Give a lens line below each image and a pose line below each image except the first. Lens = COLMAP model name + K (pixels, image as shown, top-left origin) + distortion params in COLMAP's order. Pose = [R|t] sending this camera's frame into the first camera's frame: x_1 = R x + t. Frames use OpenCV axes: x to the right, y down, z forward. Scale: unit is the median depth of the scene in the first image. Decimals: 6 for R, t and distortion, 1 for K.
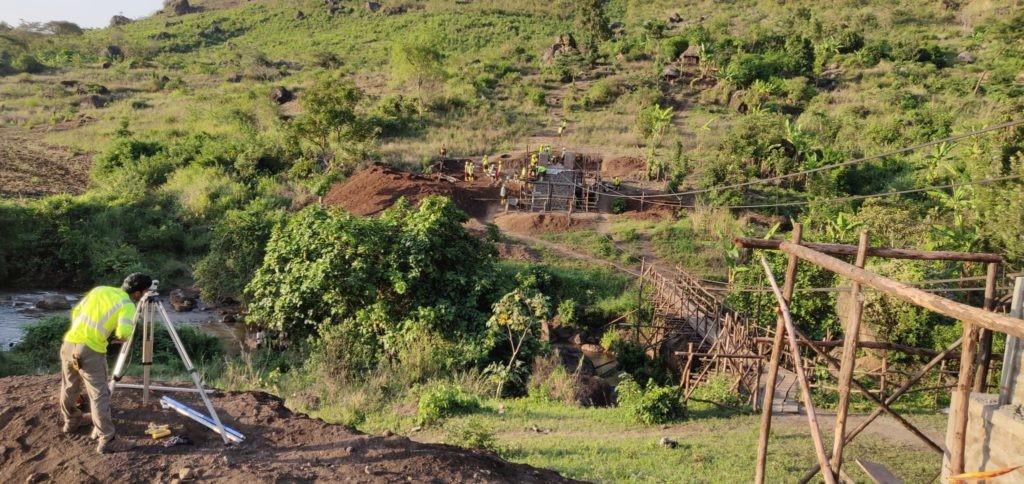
lens RADIAL K [[788.7, 0, 521.2], [0, 788.7, 247.7], [0, 0, 1]] dist [-0.017502, 0.065251]
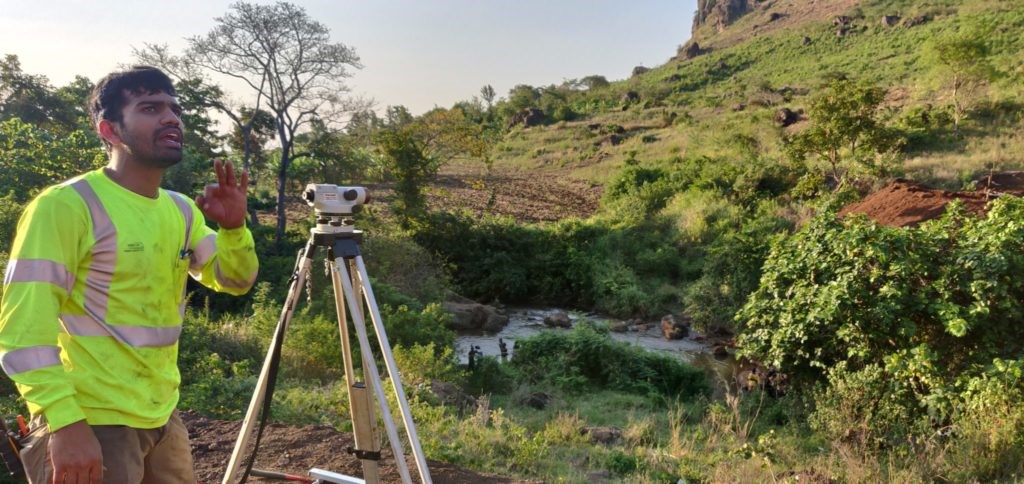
lens RADIAL K [[788.7, 0, 516.8], [0, 788.7, 246.0], [0, 0, 1]] dist [-0.017502, 0.065251]
pose [[0.813932, 0.011909, -0.580838, -0.026215], [-0.039471, 0.998613, -0.034836, 0.007521], [0.579617, 0.051280, 0.813274, 0.085356]]
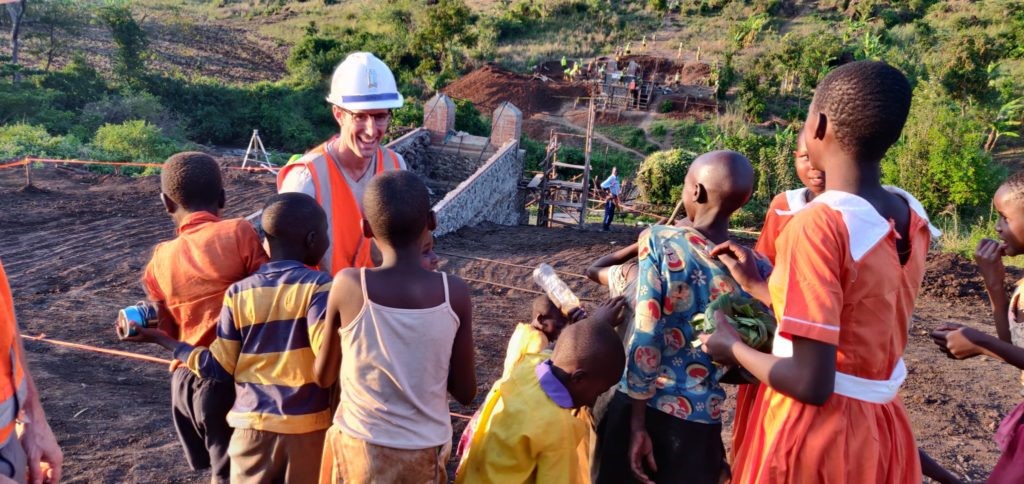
lens RADIAL K [[788.7, 0, 529.5], [0, 788.7, 267.8], [0, 0, 1]] dist [-0.017502, 0.065251]
pose [[0.972924, 0.089134, -0.213248, 0.172970], [-0.052727, 0.983911, 0.170700, -0.002849], [0.225032, -0.154834, 0.961970, -0.248603]]
